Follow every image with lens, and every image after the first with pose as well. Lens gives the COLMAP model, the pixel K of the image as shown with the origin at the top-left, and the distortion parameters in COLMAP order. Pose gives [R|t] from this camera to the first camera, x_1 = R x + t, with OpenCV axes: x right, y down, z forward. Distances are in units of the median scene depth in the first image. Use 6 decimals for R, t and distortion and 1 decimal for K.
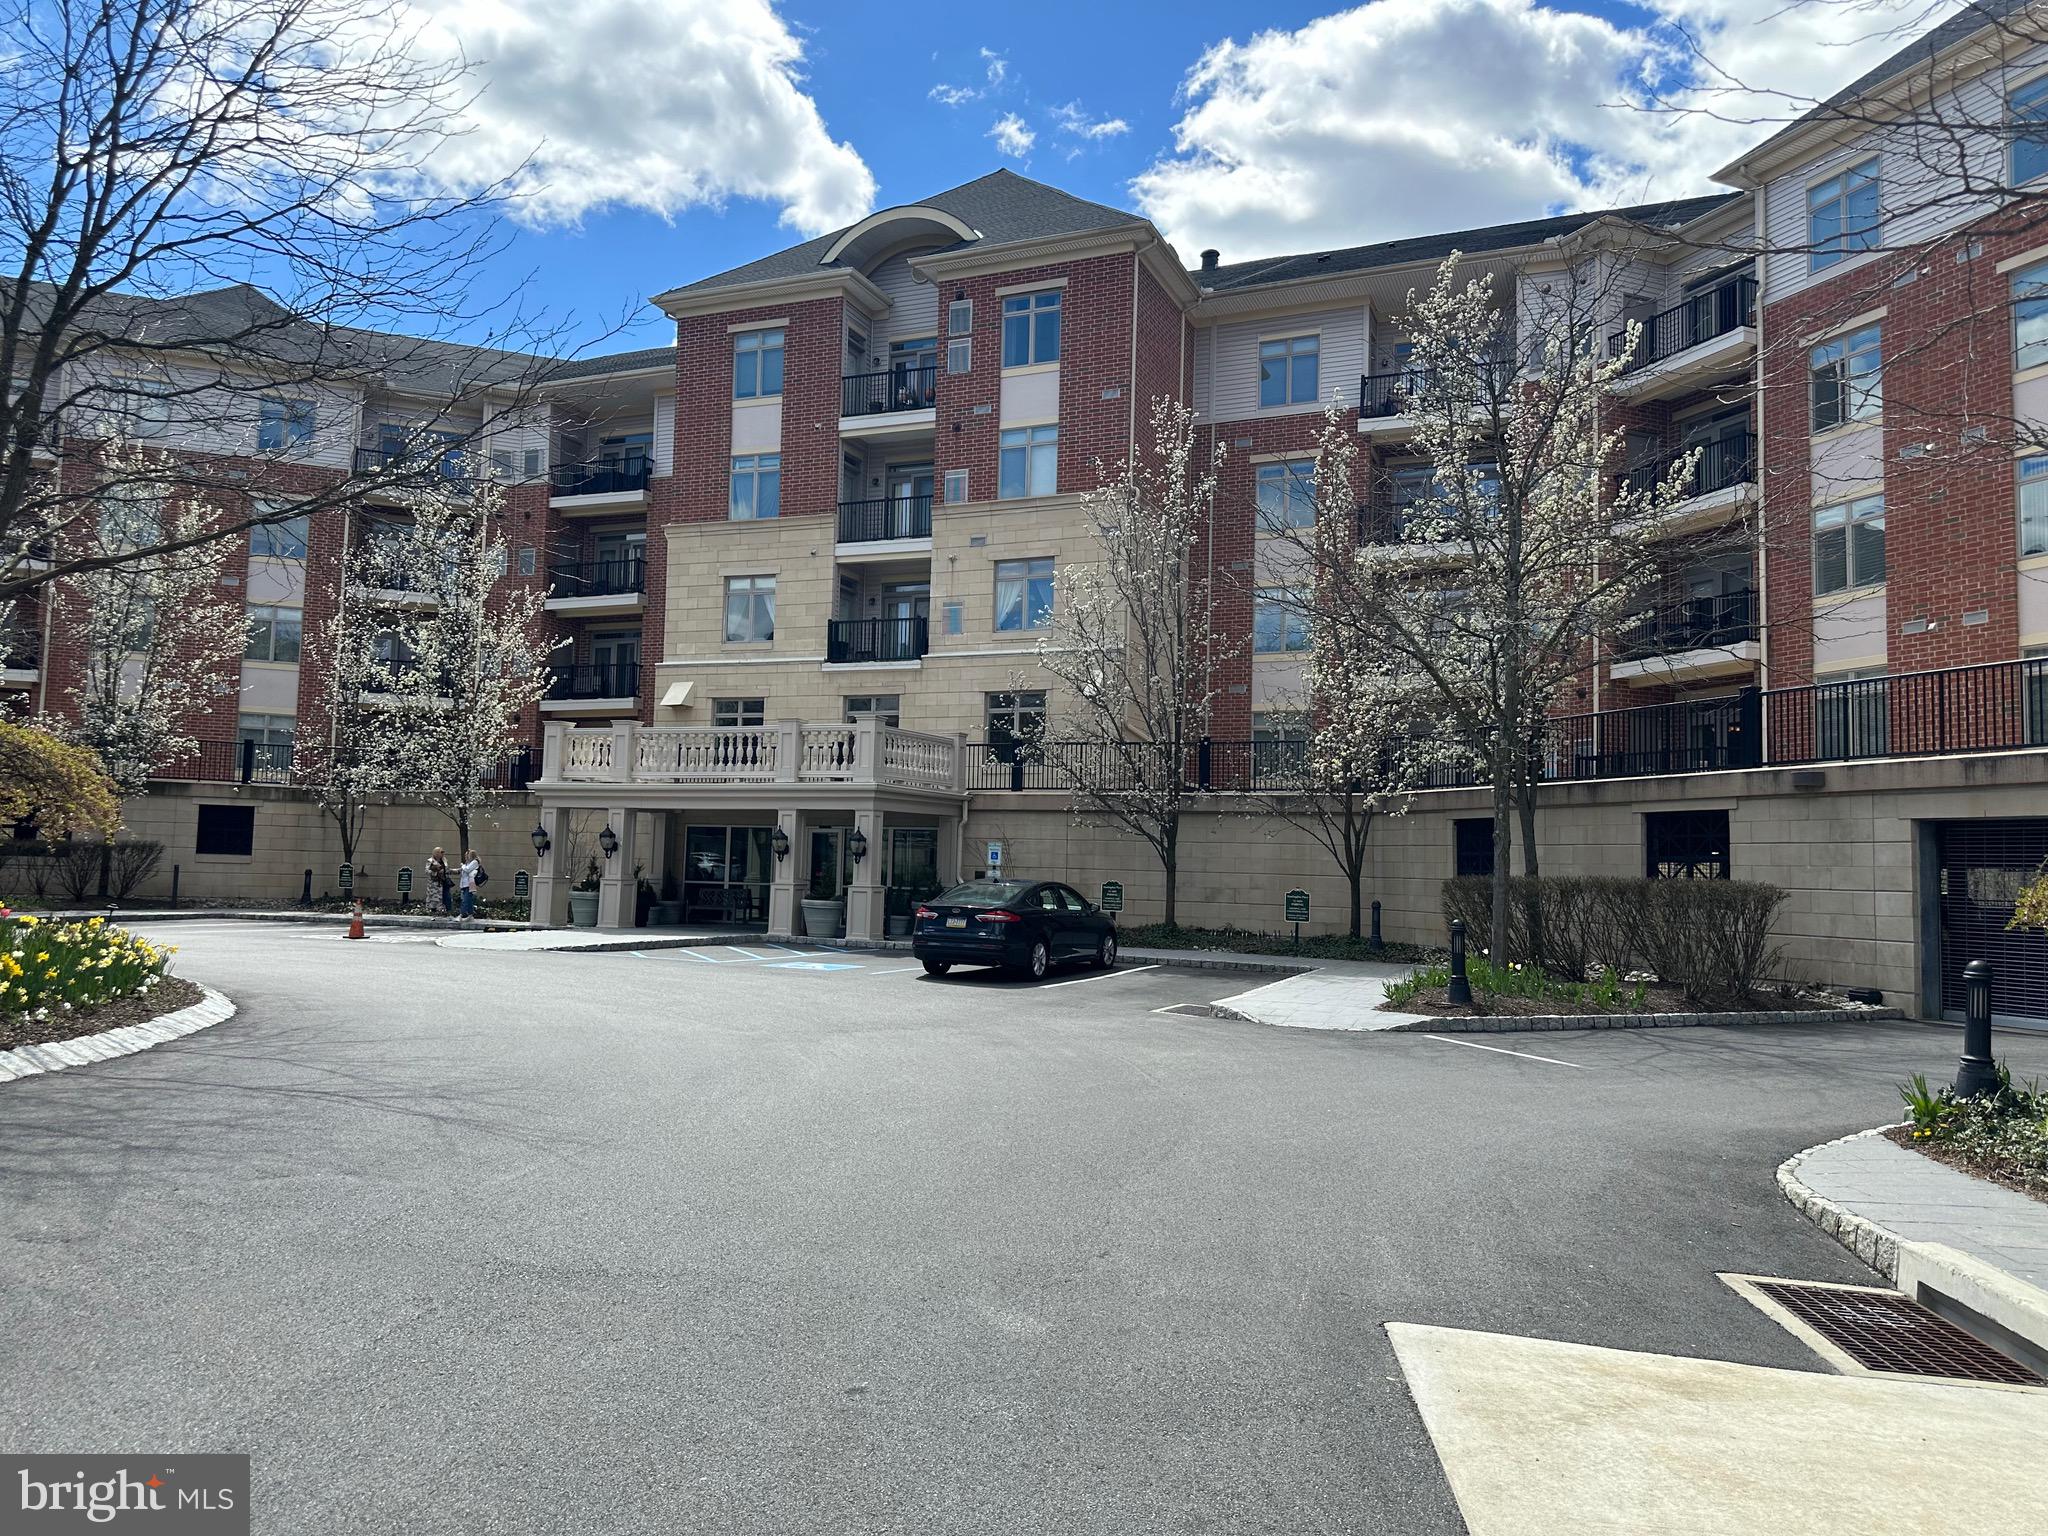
lens RADIAL K [[1447.9, 0, 1024.0], [0, 1447.9, 768.0], [0, 0, 1]] dist [0.003109, -0.000817]
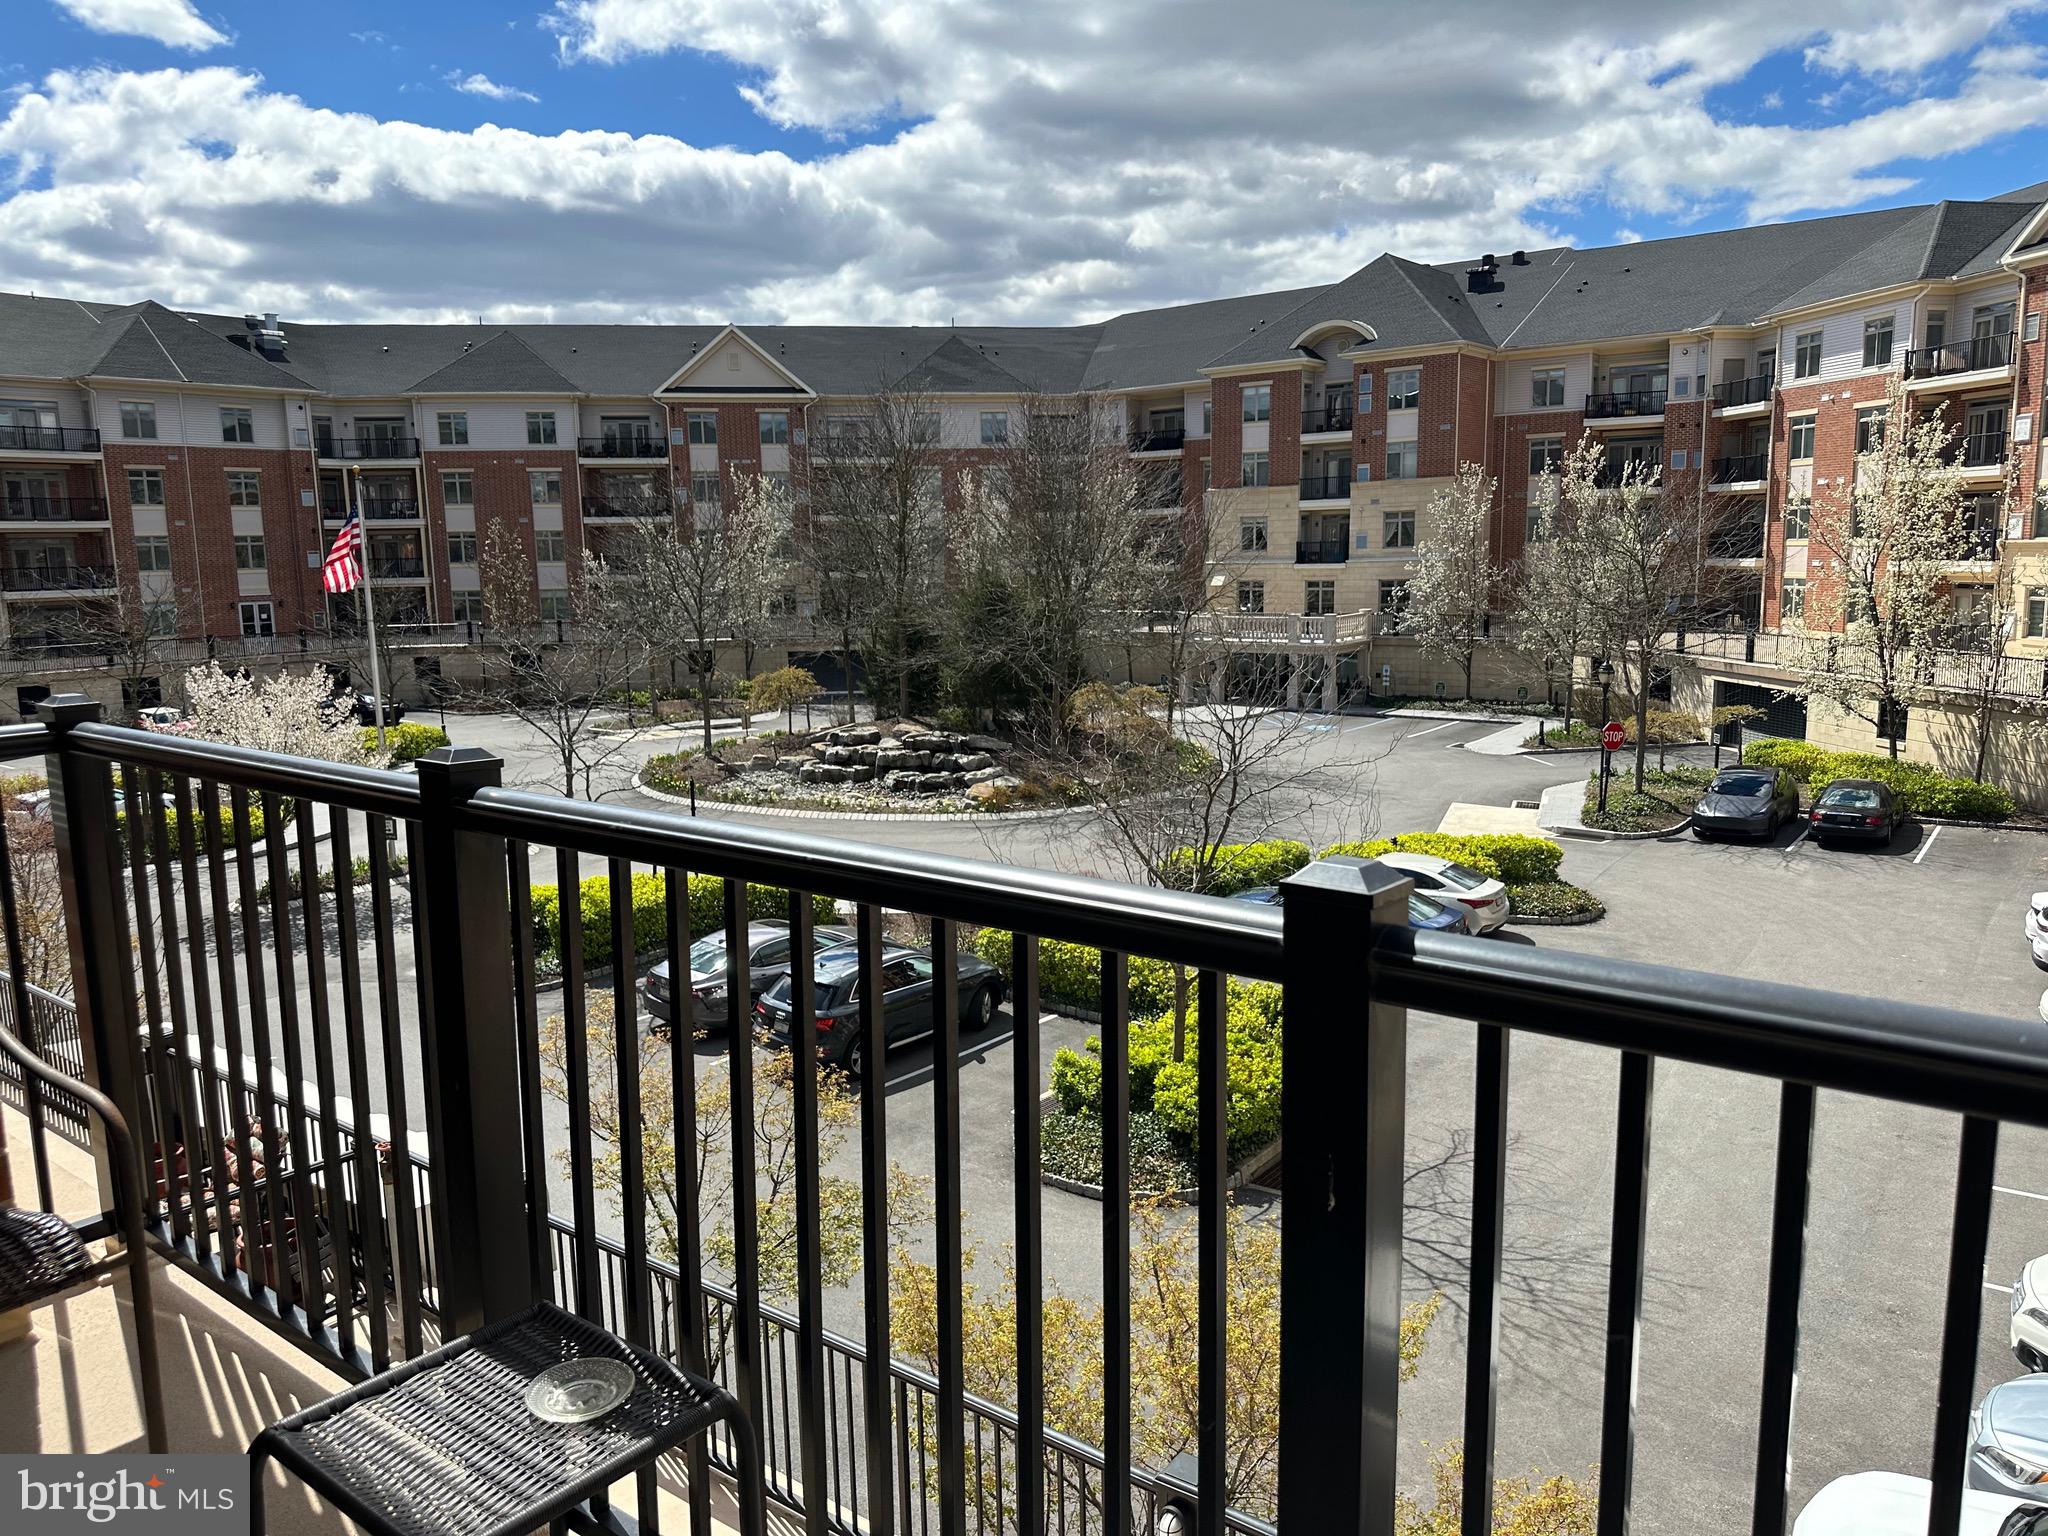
lens RADIAL K [[1447.9, 0, 1024.0], [0, 1447.9, 768.0], [0, 0, 1]] dist [0.003109, -0.000817]
pose [[0.966470, 0.001347, -0.256775, 0.012800], [0.049567, 0.980200, 0.191707, -0.198688], [0.251949, -0.198007, 0.947267, -1.039658]]
